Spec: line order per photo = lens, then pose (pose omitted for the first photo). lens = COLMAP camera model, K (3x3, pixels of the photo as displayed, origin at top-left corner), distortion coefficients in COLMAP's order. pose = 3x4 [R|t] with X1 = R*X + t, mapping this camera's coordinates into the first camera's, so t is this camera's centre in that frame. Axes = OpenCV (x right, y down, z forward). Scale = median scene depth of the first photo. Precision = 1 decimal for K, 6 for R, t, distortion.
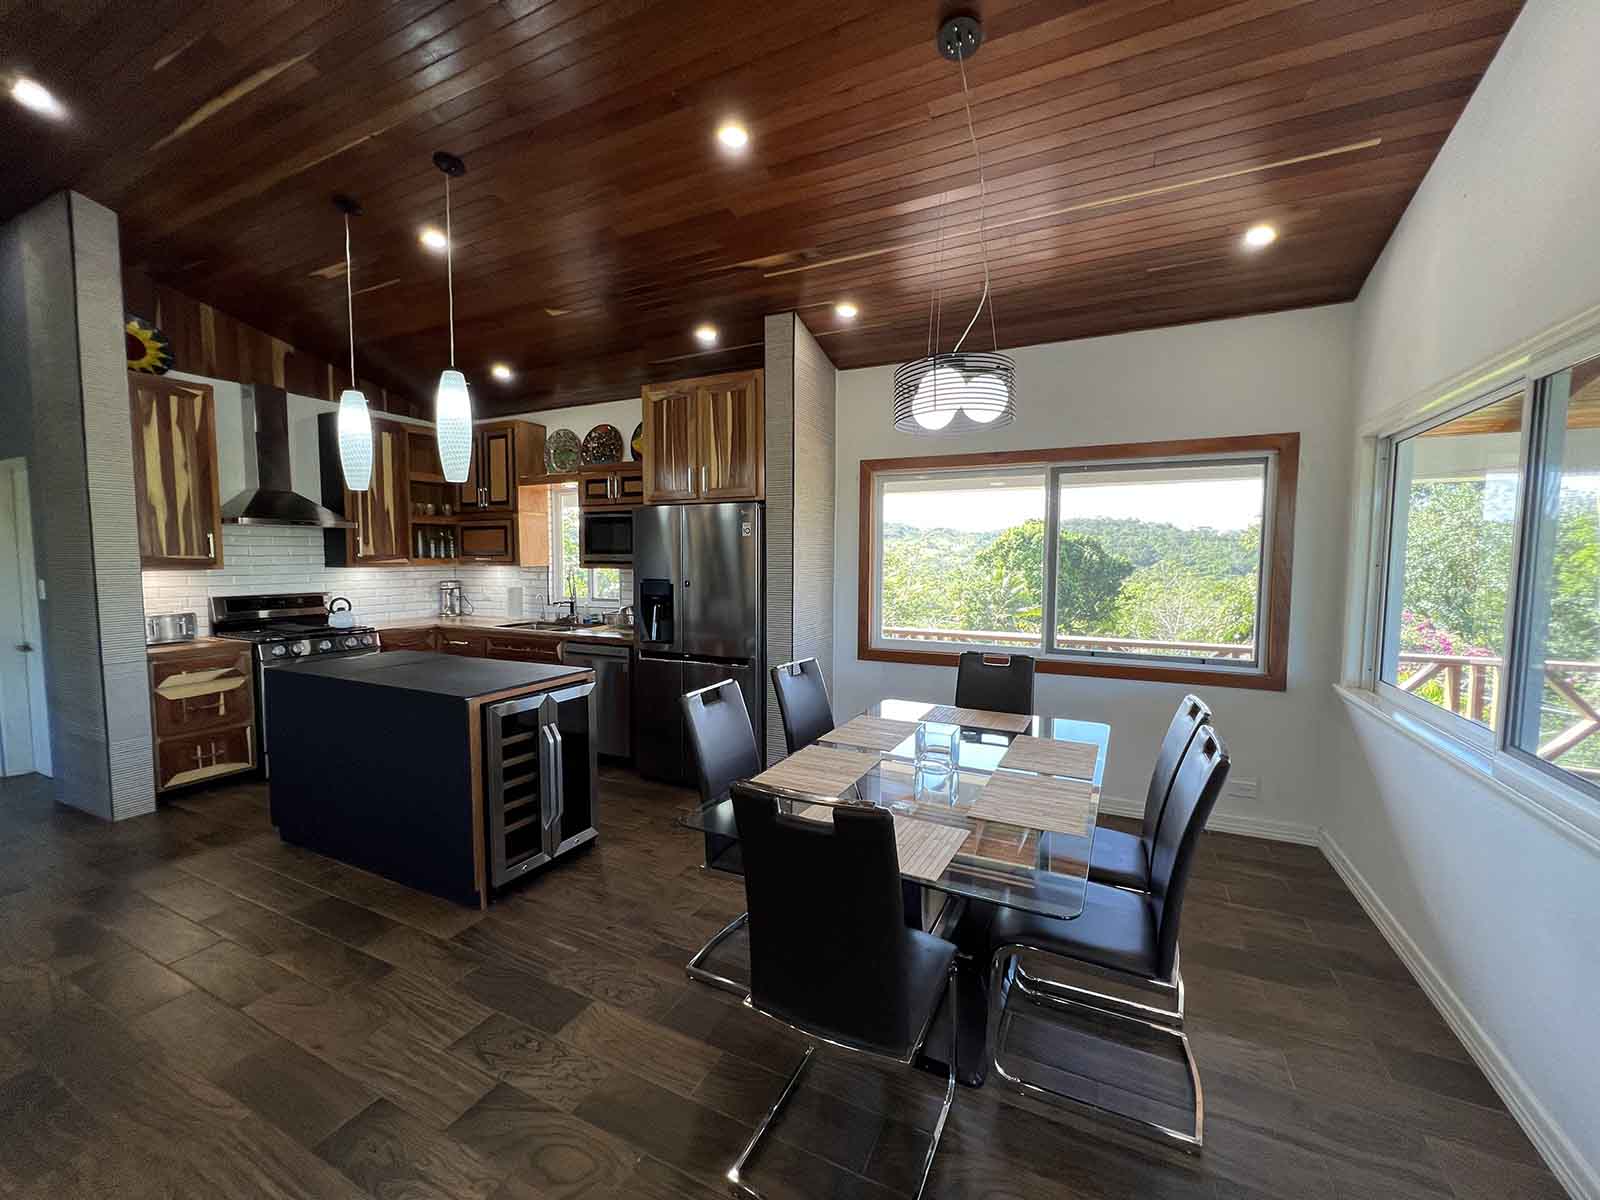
lens RADIAL K [[645.8, 0, 794.6], [0, 645.8, 595.3], [0, 0, 1]] dist [-0.002835, 0.001152]
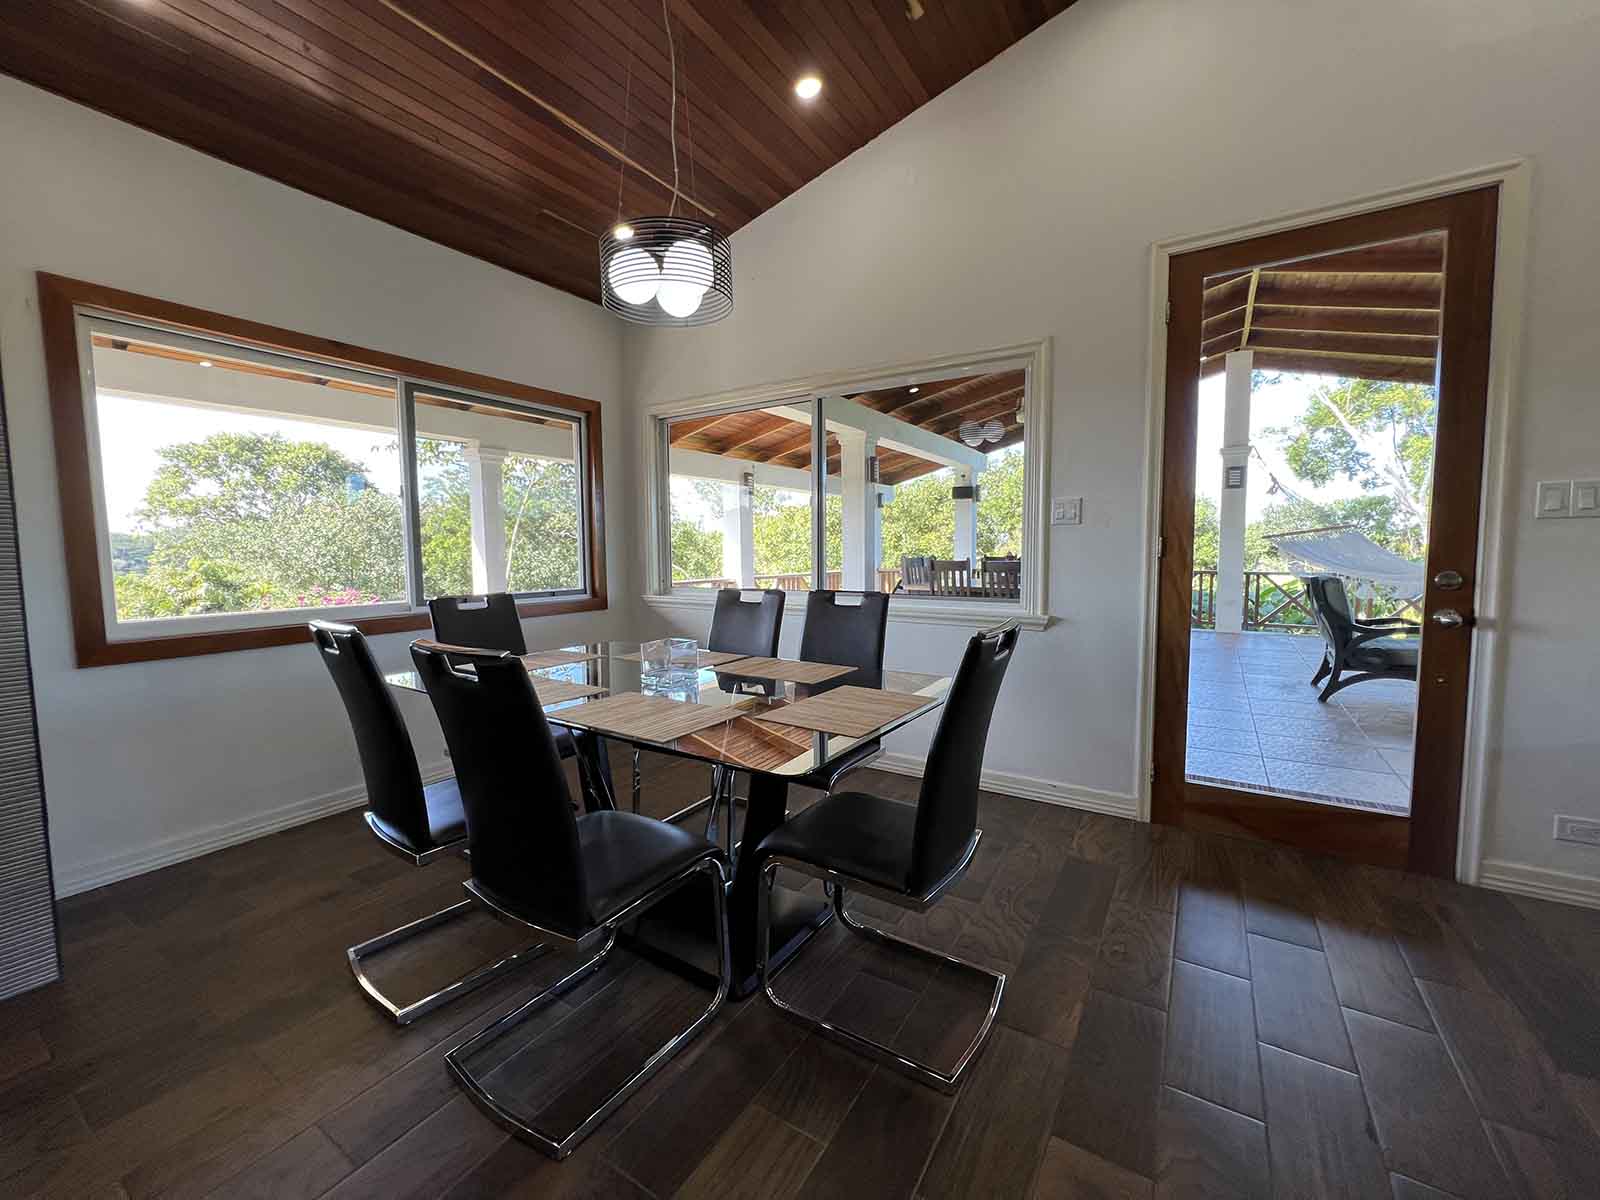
lens RADIAL K [[645.8, 0, 793.6], [0, 645.8, 595.8], [0, 0, 1]] dist [-0.002835, 0.001152]
pose [[0.113896, -0.078561, 0.990382, -0.355656], [0.073158, 0.994825, 0.070500, 0.048868], [-0.990795, 0.064425, 0.119054, 0.391201]]
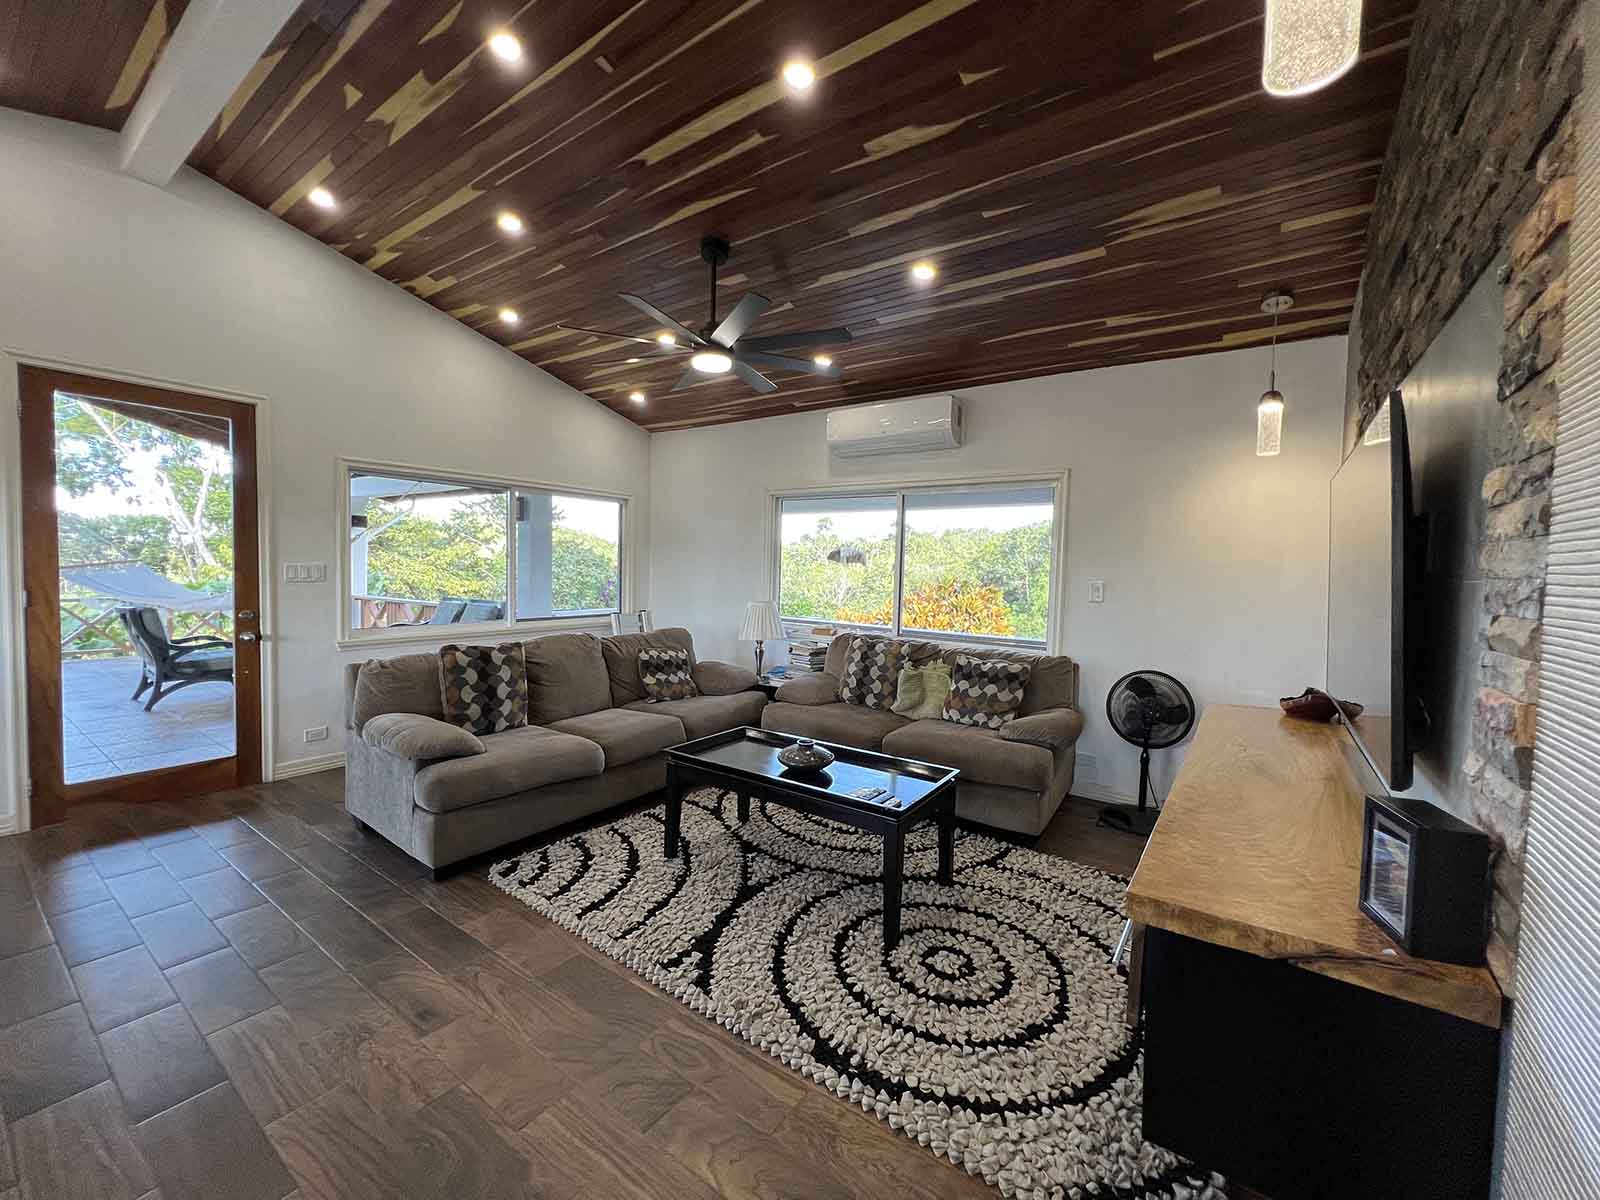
lens RADIAL K [[645.8, 0, 803.6], [0, 645.8, 594.2], [0, 0, 1]] dist [-0.002835, 0.001152]
pose [[-0.988191, -0.031689, 0.149917, -0.702611], [-0.015938, 0.994332, 0.105120, -0.027598], [-0.152398, 0.101489, -0.983094, 0.708966]]
